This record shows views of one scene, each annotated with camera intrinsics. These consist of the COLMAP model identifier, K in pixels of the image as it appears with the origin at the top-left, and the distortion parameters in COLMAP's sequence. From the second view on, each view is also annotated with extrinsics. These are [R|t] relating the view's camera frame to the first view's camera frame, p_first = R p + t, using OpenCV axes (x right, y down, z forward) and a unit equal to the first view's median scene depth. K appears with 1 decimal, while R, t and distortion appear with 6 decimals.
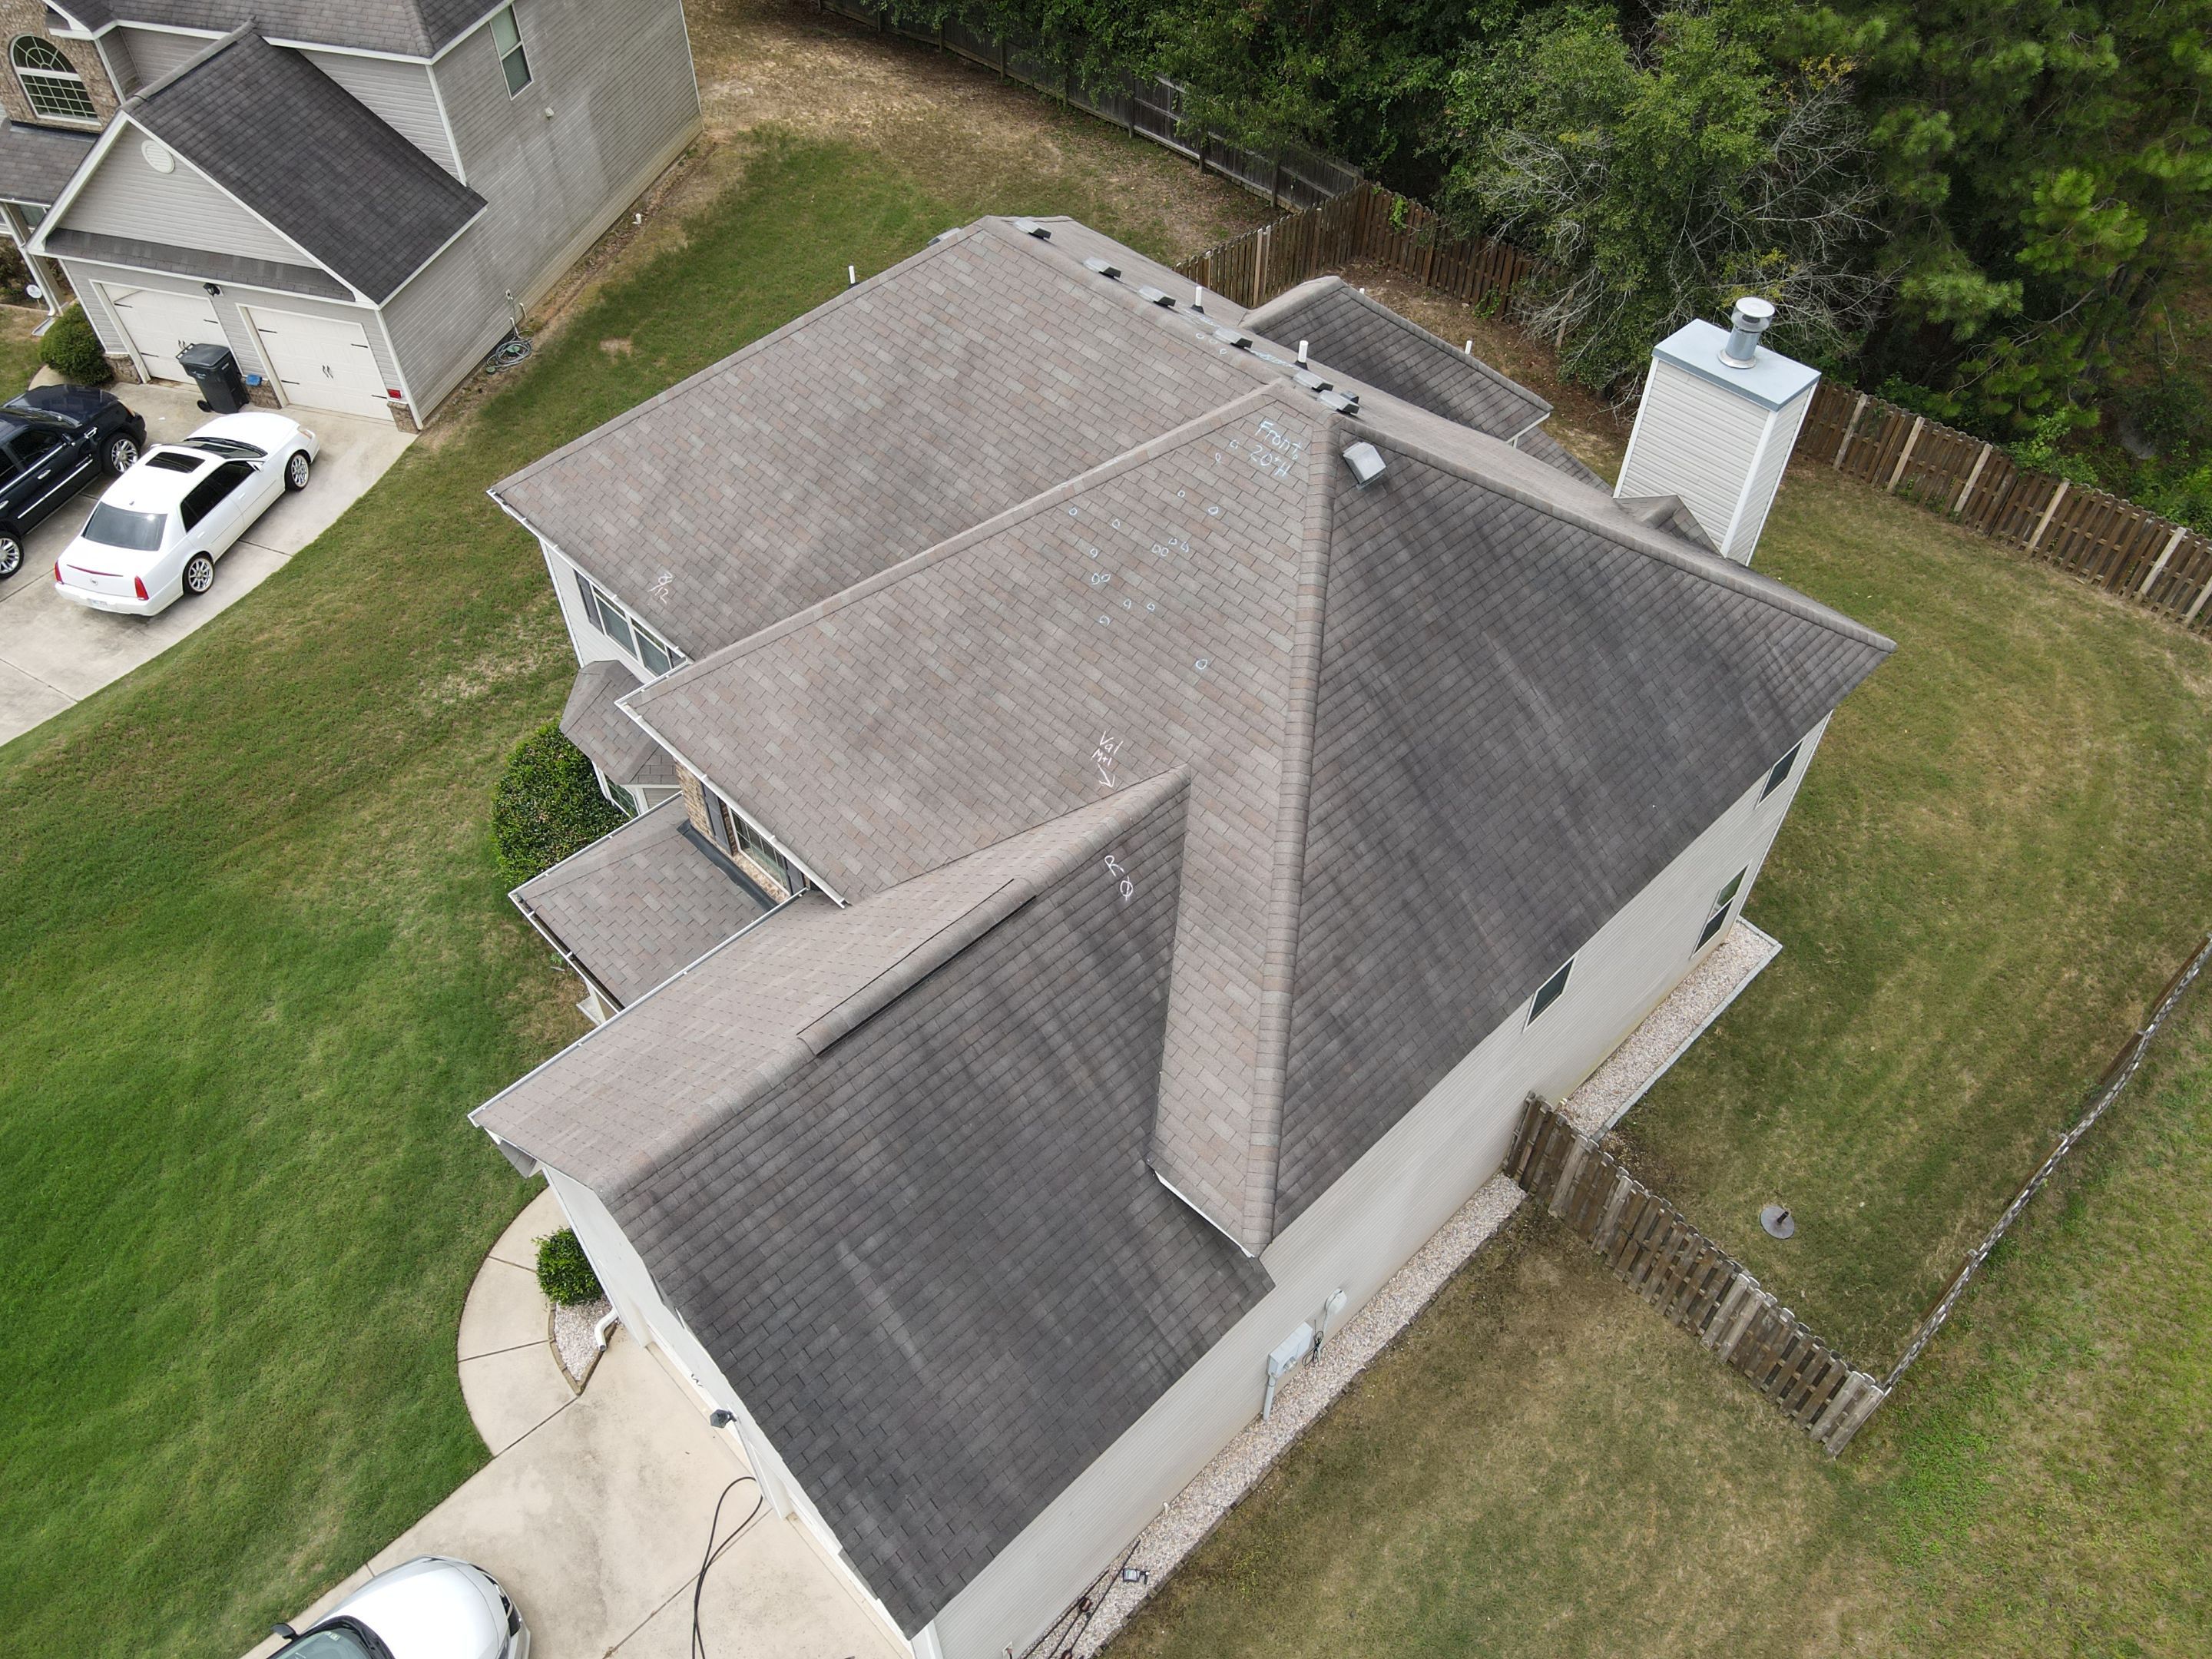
lens RADIAL K [[1628.2, 0, 1113.8], [0, 1628.2, 830.3], [0, 0, 1]] dist [0.015400, -0.002184]
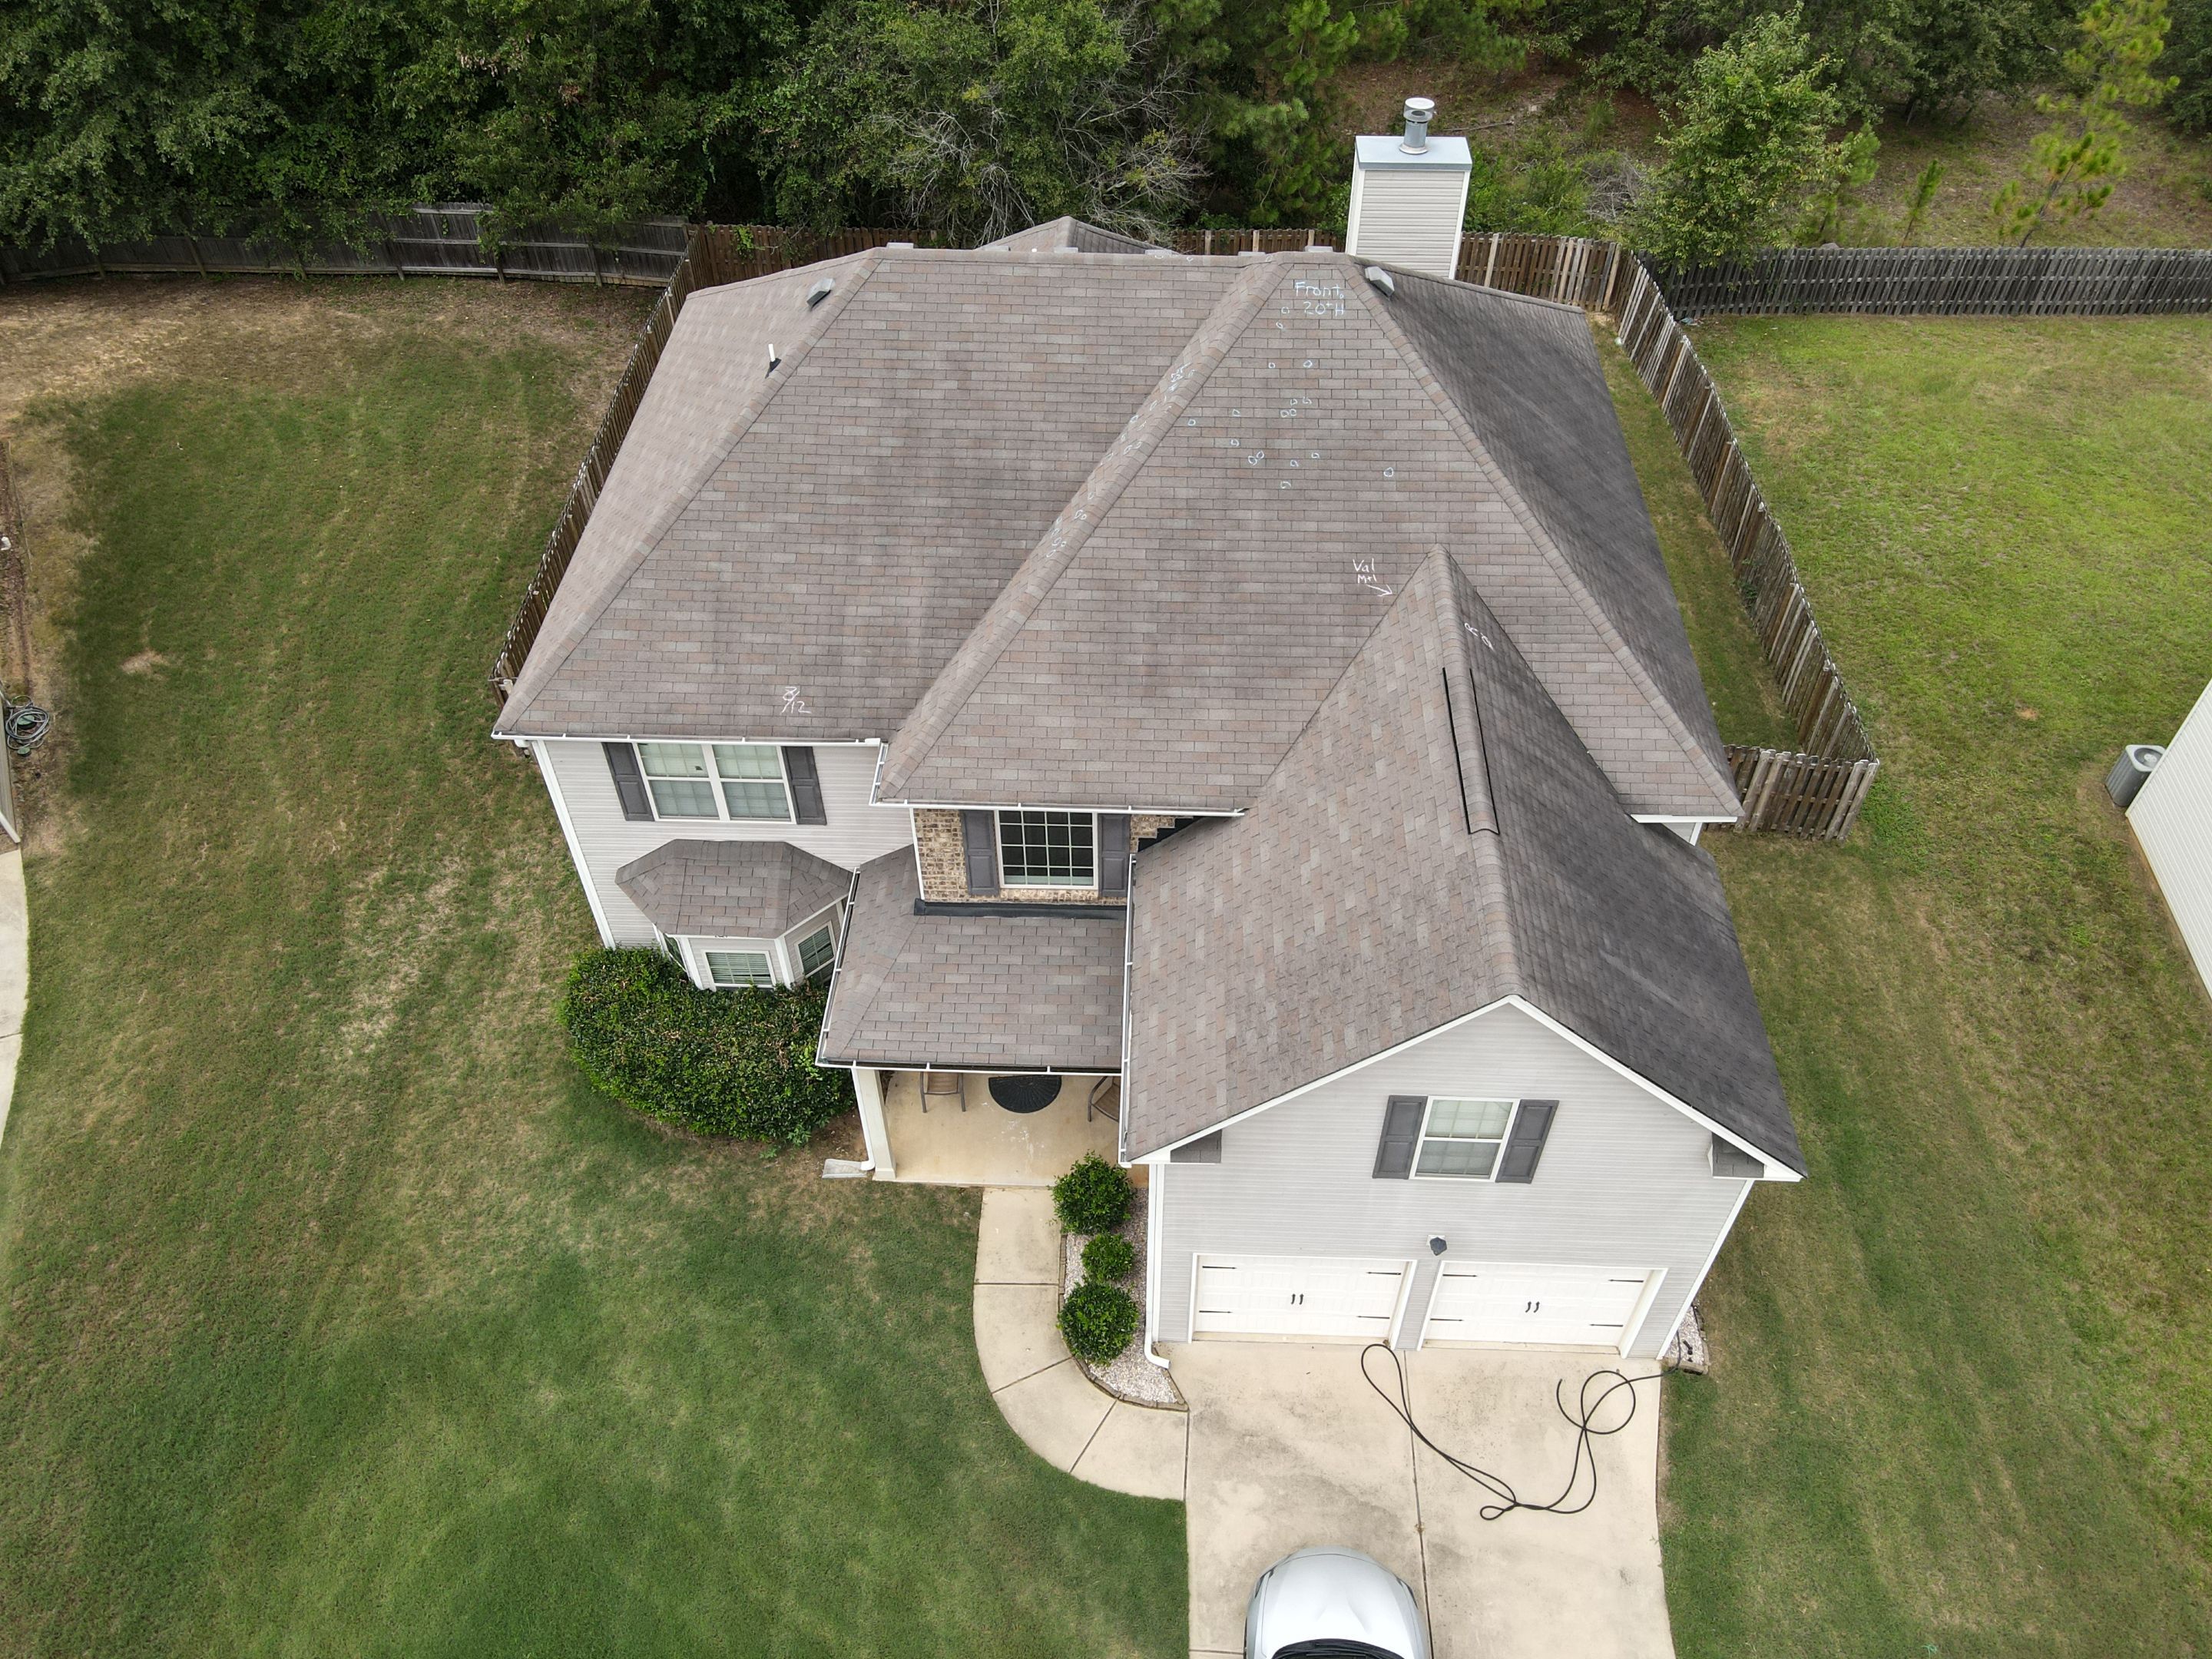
lens RADIAL K [[1639.3, 0, 1114.2], [0, 1639.3, 826.5], [0, 0, 1]] dist [-0.012114, 0.046831]
pose [[0.724552, -0.499963, 0.474406, -0.669685], [0.516325, 0.849695, 0.106897, -0.096354], [-0.456545, 0.167495, 0.873792, 0.071667]]
